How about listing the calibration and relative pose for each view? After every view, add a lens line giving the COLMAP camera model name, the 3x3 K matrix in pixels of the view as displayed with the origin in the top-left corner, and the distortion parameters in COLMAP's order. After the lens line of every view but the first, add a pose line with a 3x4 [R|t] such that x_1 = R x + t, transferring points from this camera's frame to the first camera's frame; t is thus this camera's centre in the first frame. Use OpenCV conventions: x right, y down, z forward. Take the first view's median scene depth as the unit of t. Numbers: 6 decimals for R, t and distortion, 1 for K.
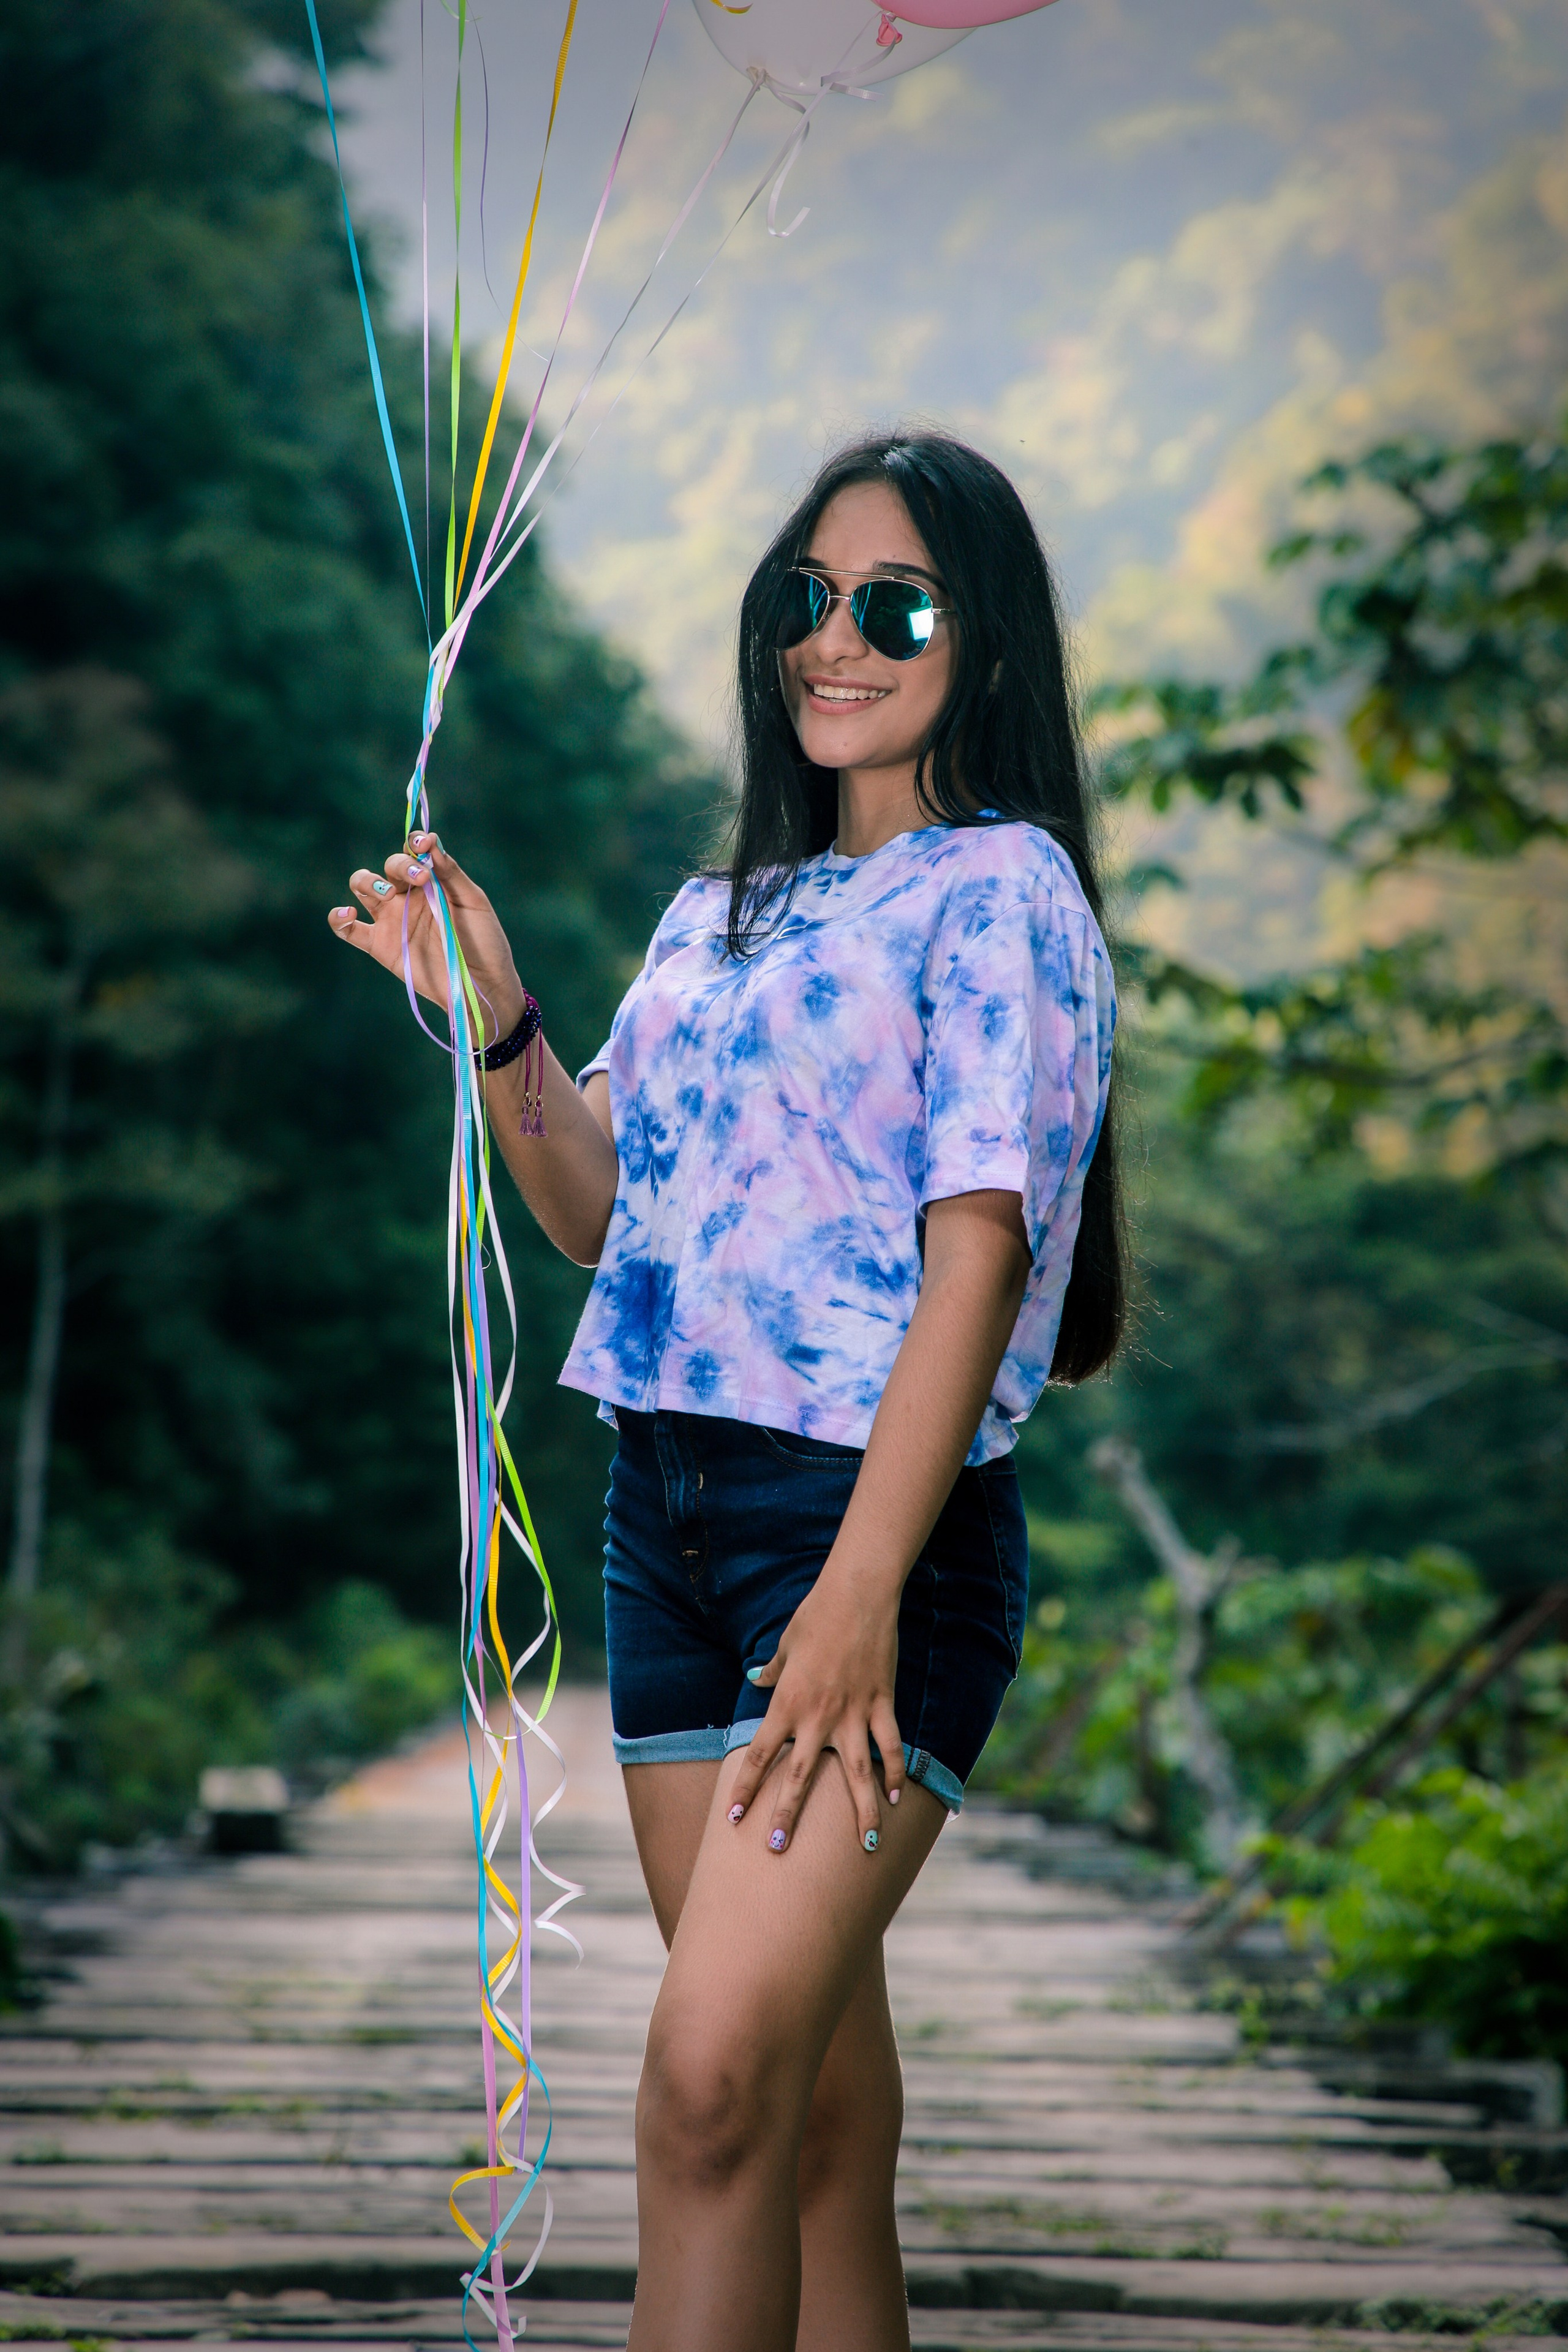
lens RADIAL K [[7632.1, 0, 784.0], [0, 7632.1, 1176.0], [0, 0, 1]] dist [0.889829, 0.393251]
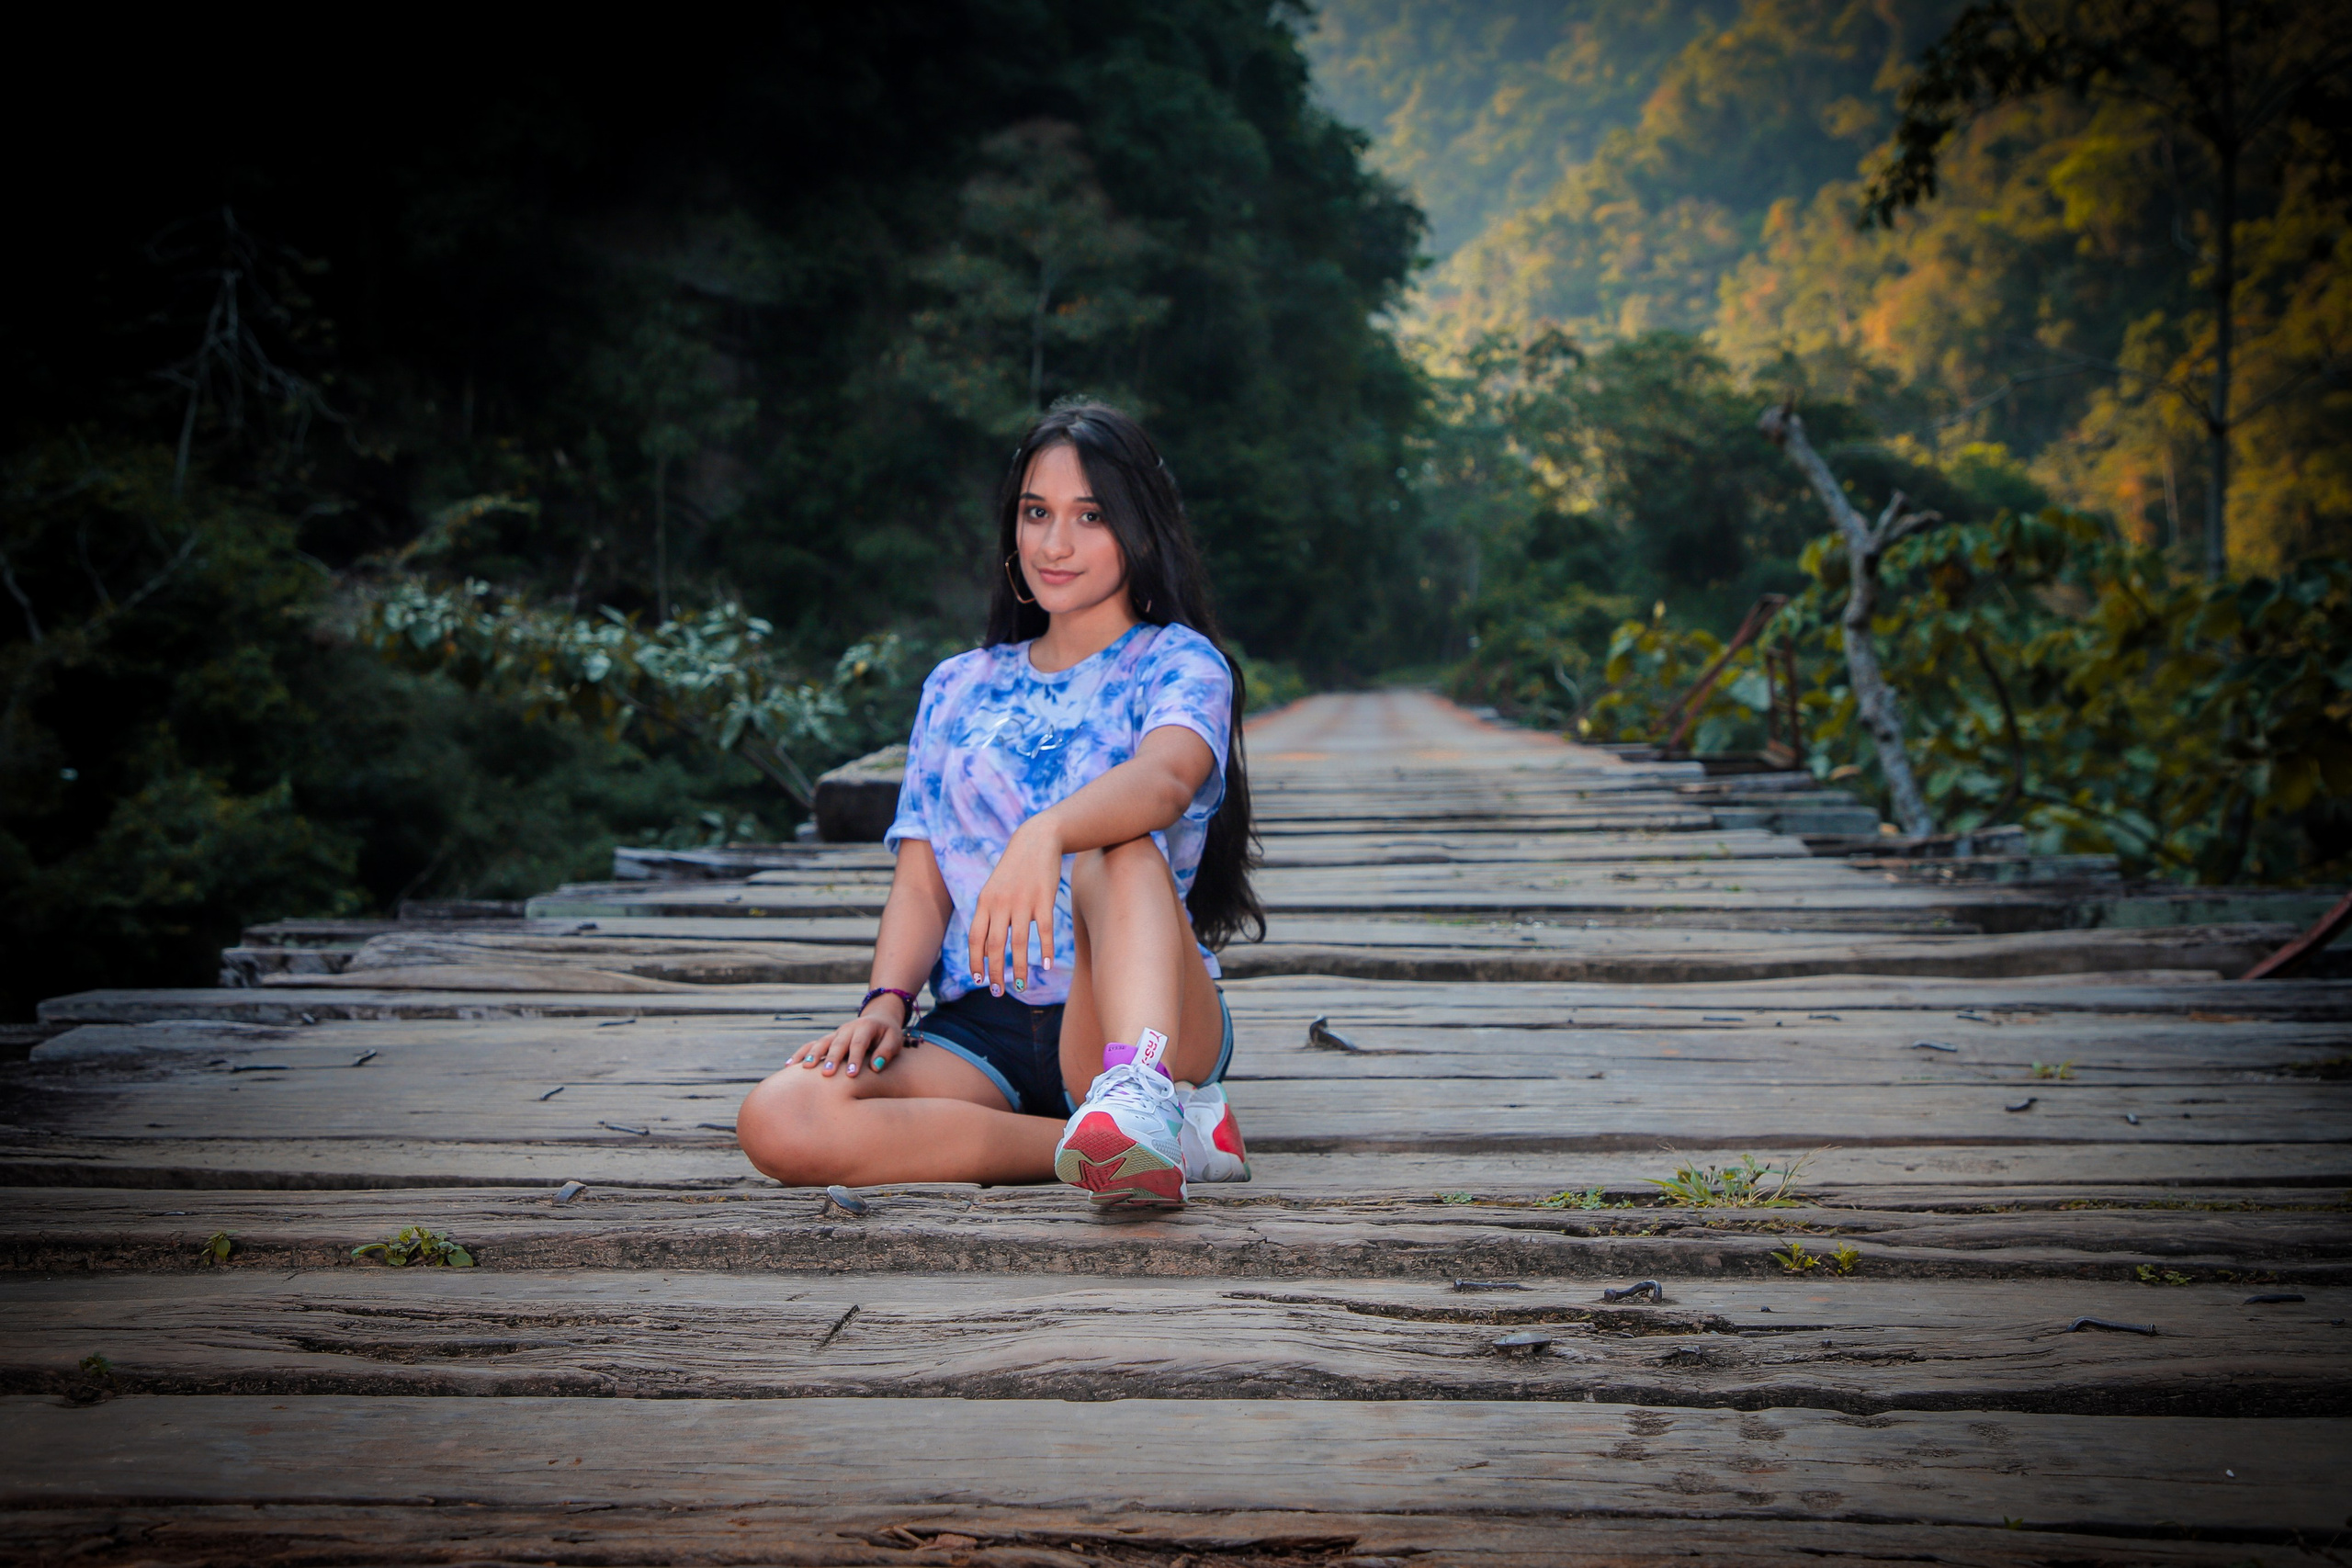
lens RADIAL K [[3092.7, 0, 1176.0], [0, 3092.7, 784.0], [0, 0, 1]] dist [0.171872, 0.071535]
pose [[0.995298, -0.033538, -0.090866, -0.001133], [0.041684, 0.995133, 0.089291, 0.022987], [0.087429, -0.092659, 0.991852, 0.287801]]
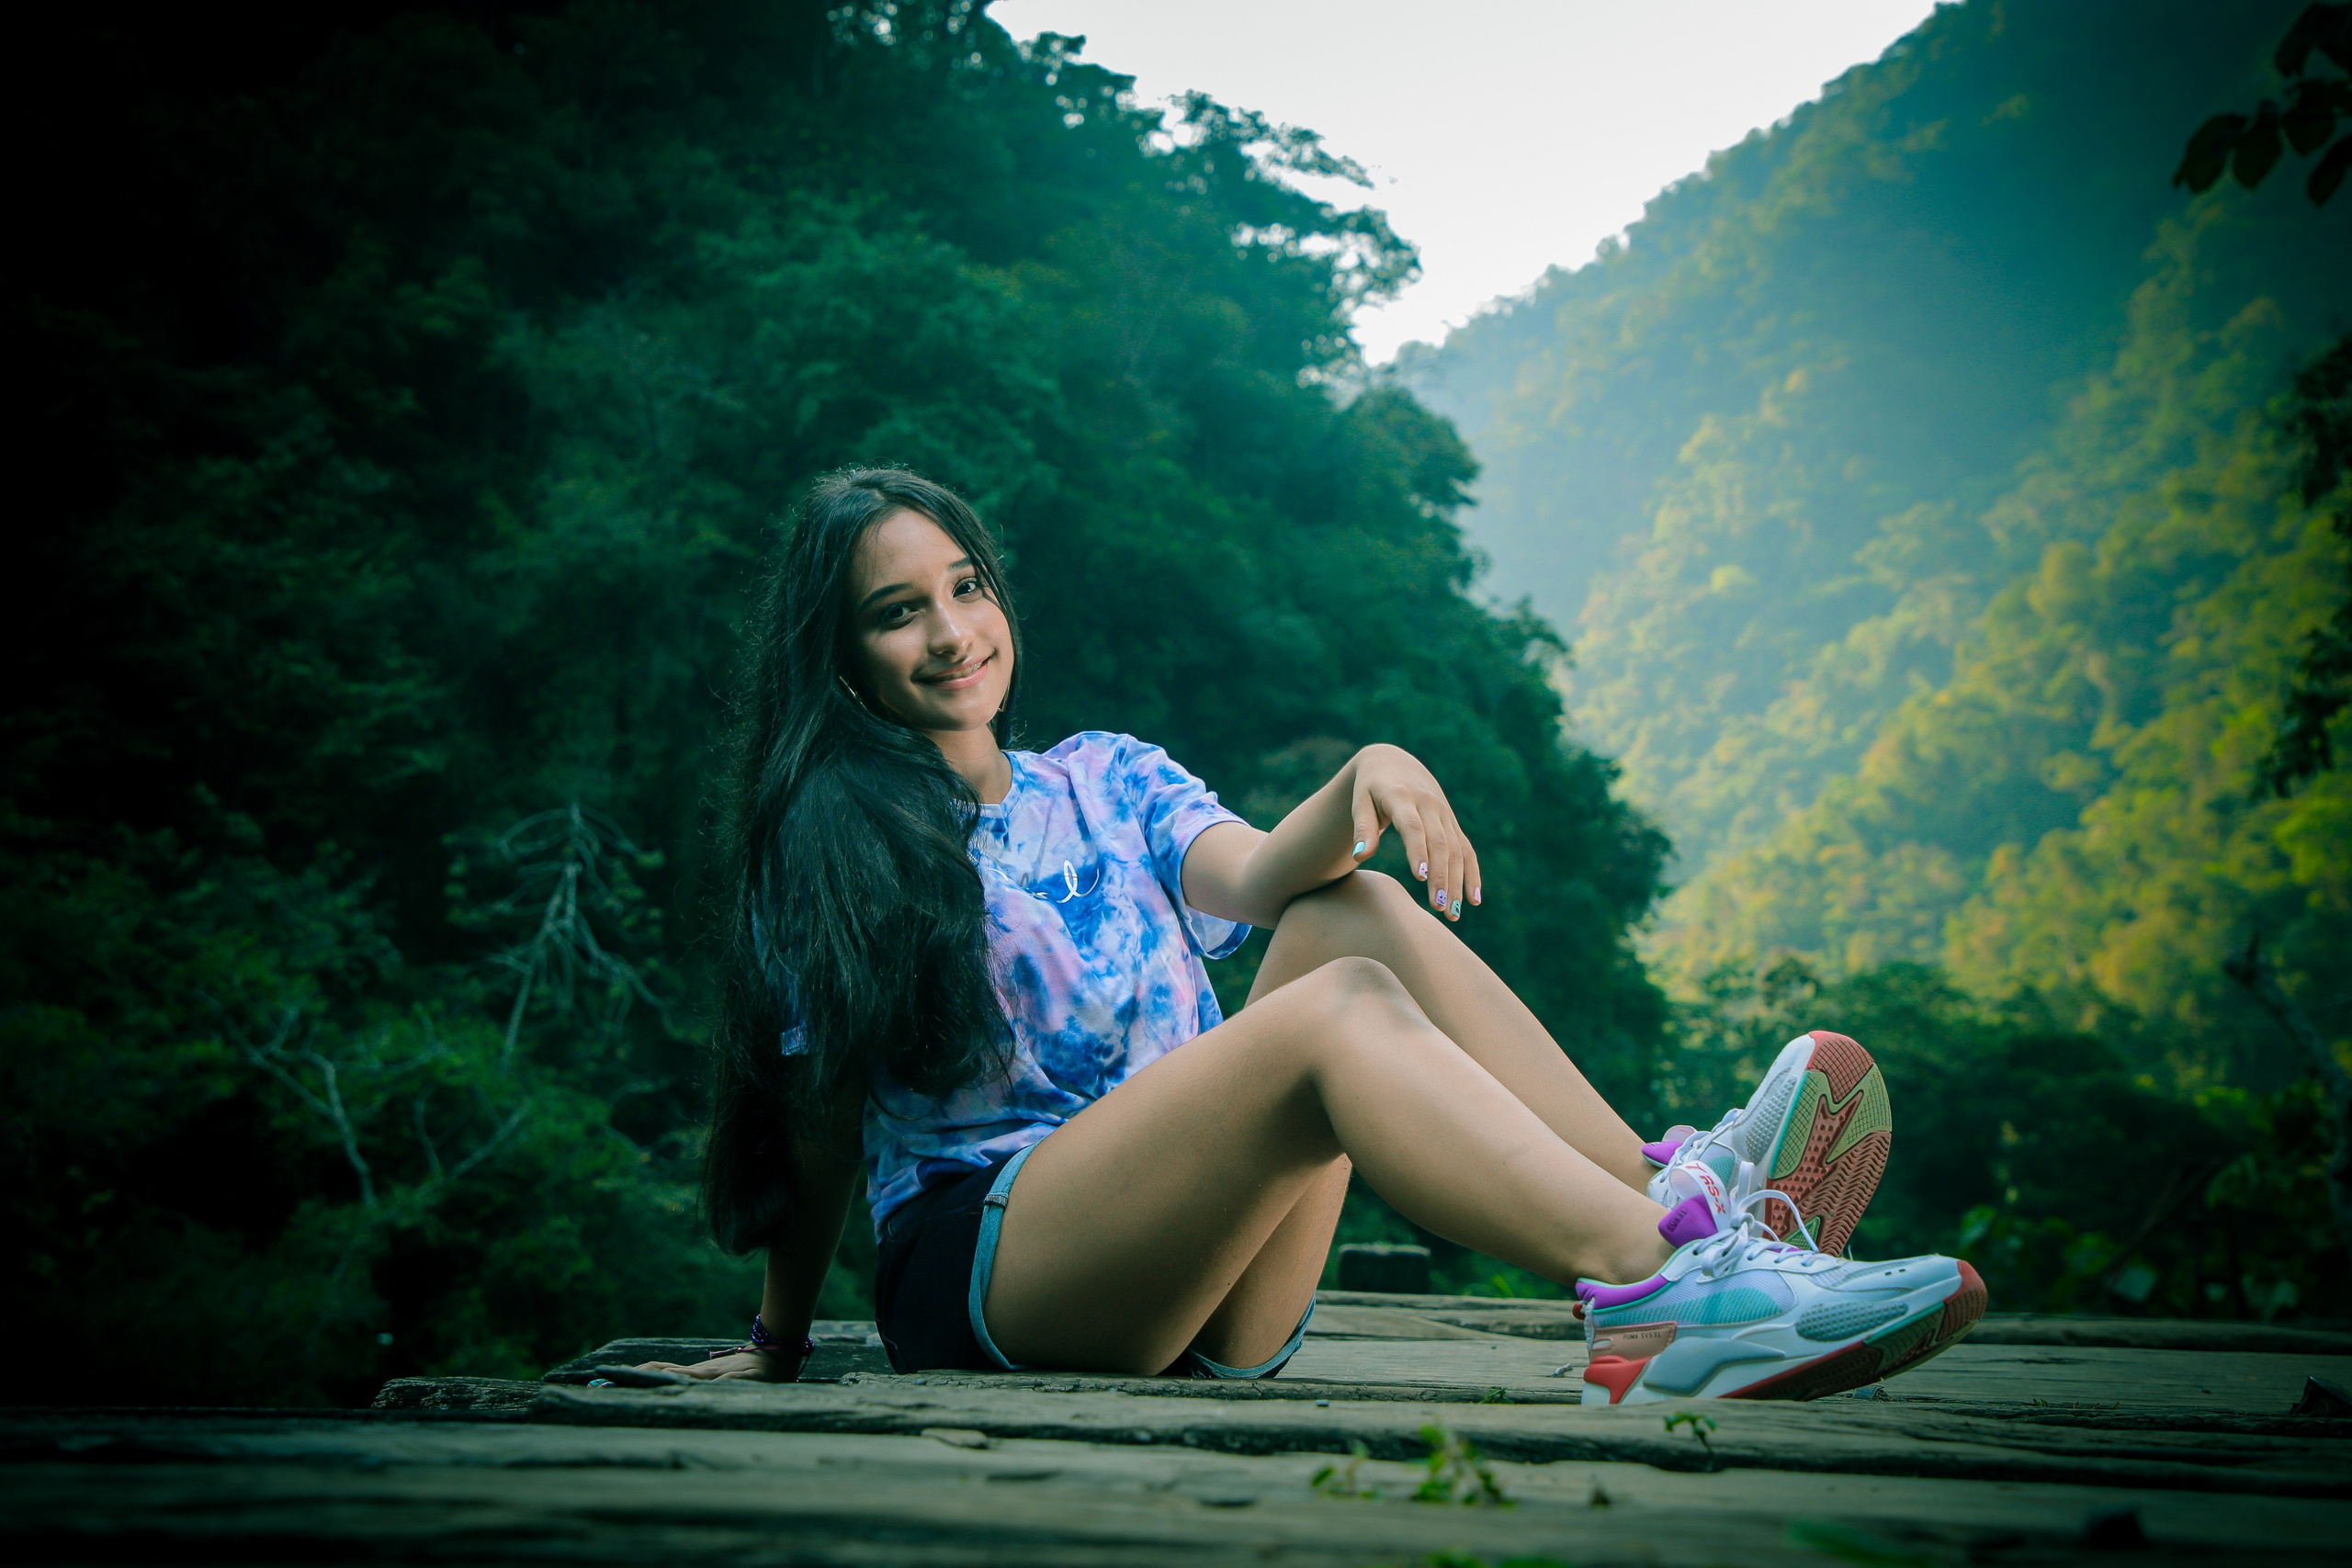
lens RADIAL K [[2956.0, 0, 1176.0], [0, 2956.0, 784.0], [0, 0, 1]] dist [0.156088, 0.029713]
pose [[0.987980, -0.033636, -0.150877, -0.018486], [0.015500, 0.992676, -0.119806, 0.030593], [0.153801, 0.116027, 0.981266, 0.298857]]
